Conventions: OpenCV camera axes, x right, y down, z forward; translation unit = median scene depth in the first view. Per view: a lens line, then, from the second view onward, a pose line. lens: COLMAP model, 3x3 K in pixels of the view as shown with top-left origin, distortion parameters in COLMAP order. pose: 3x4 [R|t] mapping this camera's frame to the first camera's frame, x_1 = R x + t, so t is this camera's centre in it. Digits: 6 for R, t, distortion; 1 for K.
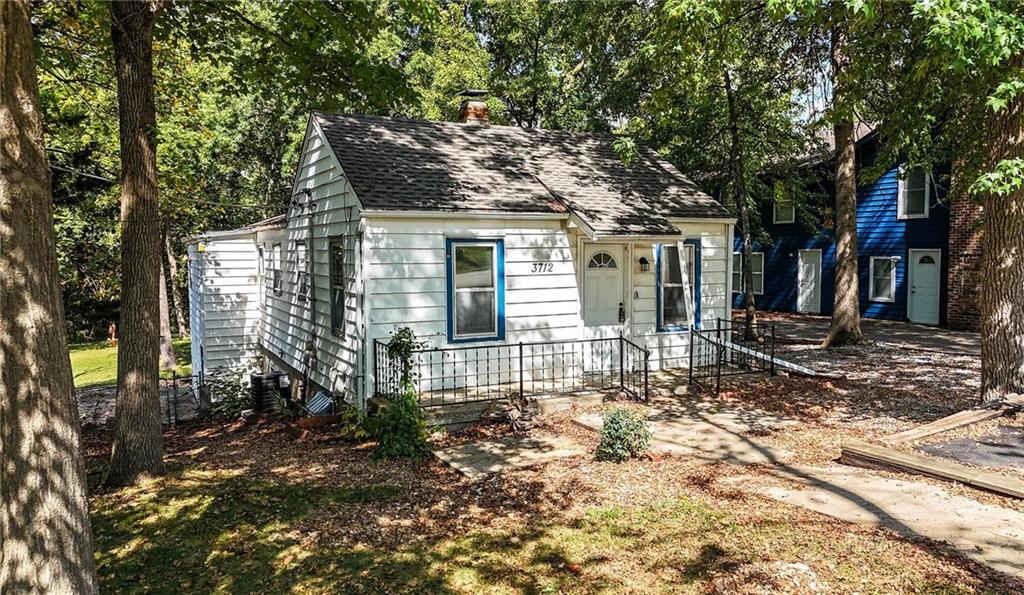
lens RADIAL K [[806.3, 0, 512.0], [0, 806.3, 297.5], [0, 0, 1]] dist [0.126738, -0.164750]
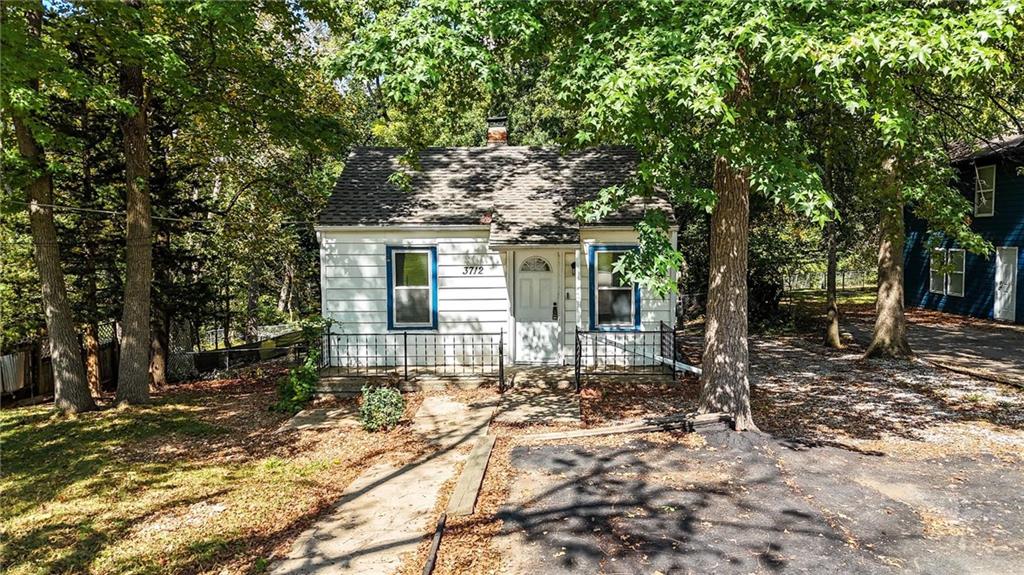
lens RADIAL K [[751.0, 0, 512.0], [0, 751.0, 287.5], [0, 0, 1]] dist [0.068568, -0.074380]
pose [[0.872086, 0.032181, -0.488293, 0.642367], [-0.027569, 0.999482, 0.016633, -0.033133], [0.488575, -0.001044, 0.872521, 0.067830]]
